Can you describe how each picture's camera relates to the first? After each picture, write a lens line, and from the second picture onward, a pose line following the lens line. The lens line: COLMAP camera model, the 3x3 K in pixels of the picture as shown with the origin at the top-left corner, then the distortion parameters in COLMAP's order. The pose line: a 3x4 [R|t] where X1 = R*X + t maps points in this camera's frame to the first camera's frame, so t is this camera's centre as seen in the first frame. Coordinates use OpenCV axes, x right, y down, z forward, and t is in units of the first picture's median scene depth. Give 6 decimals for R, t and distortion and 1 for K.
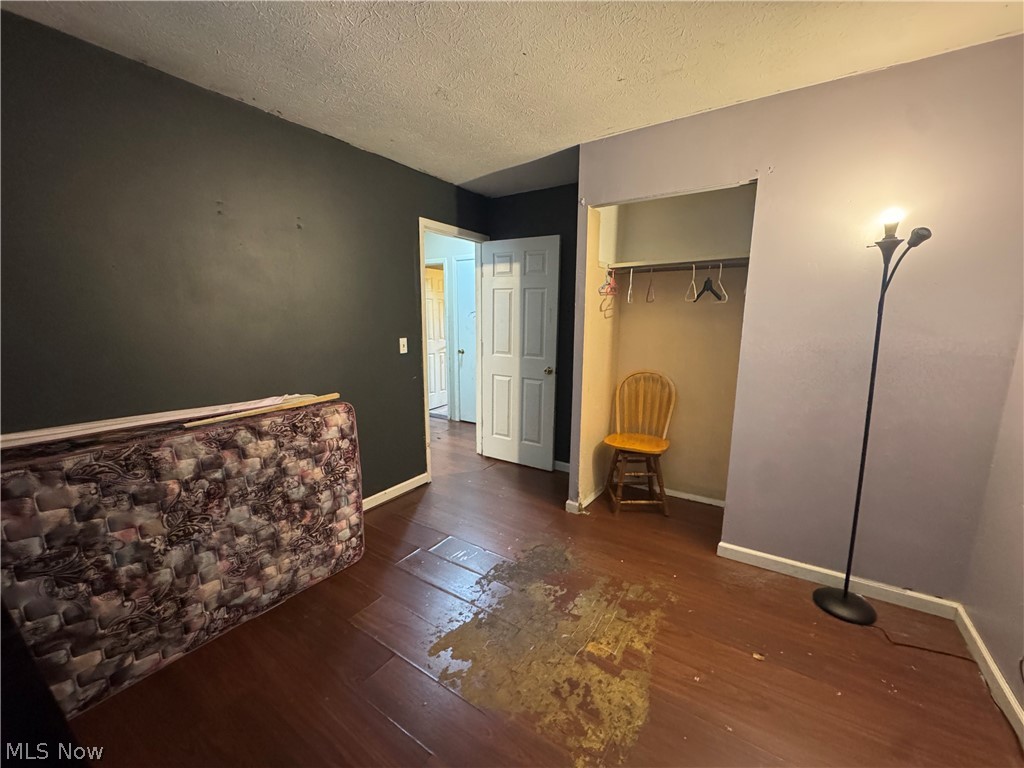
lens RADIAL K [[408.3, 0, 513.3], [0, 408.3, 385.3], [0, 0, 1]] dist [-0.001798, -0.000532]
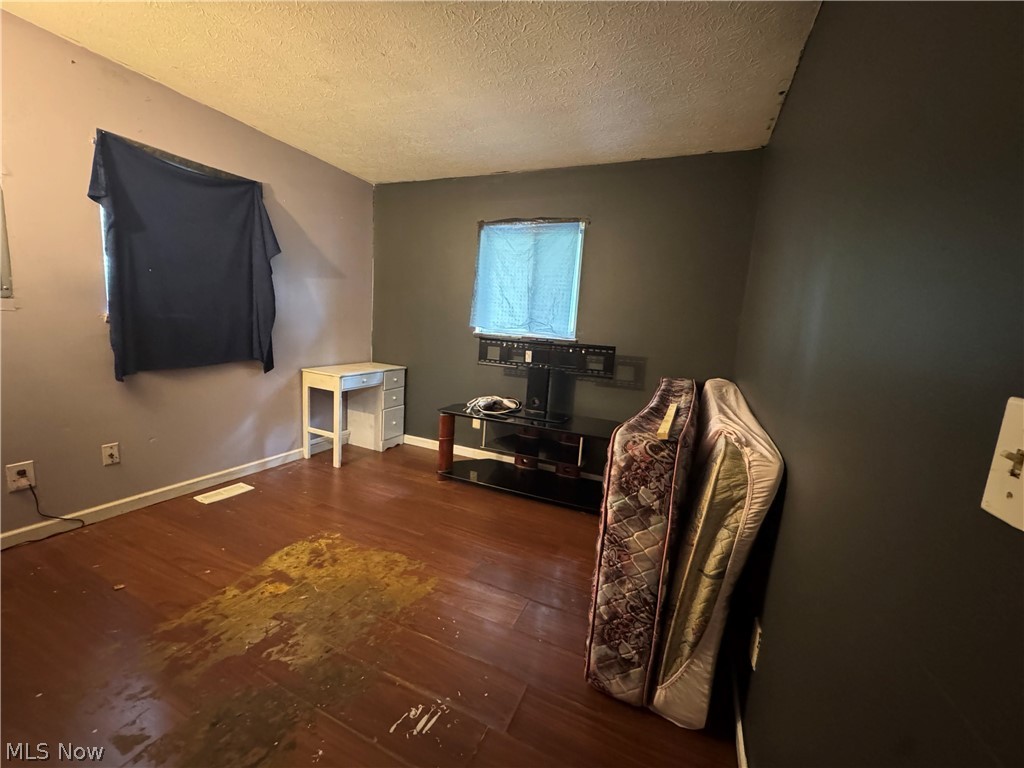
lens RADIAL K [[408.3, 0, 513.2], [0, 408.3, 382.6], [0, 0, 1]] dist [-0.001798, -0.000532]
pose [[-0.983053, -0.042324, -0.178367, -0.186527], [-0.097148, 0.945401, 0.311094, -0.255398], [0.155462, 0.323150, -0.933491, 1.950039]]
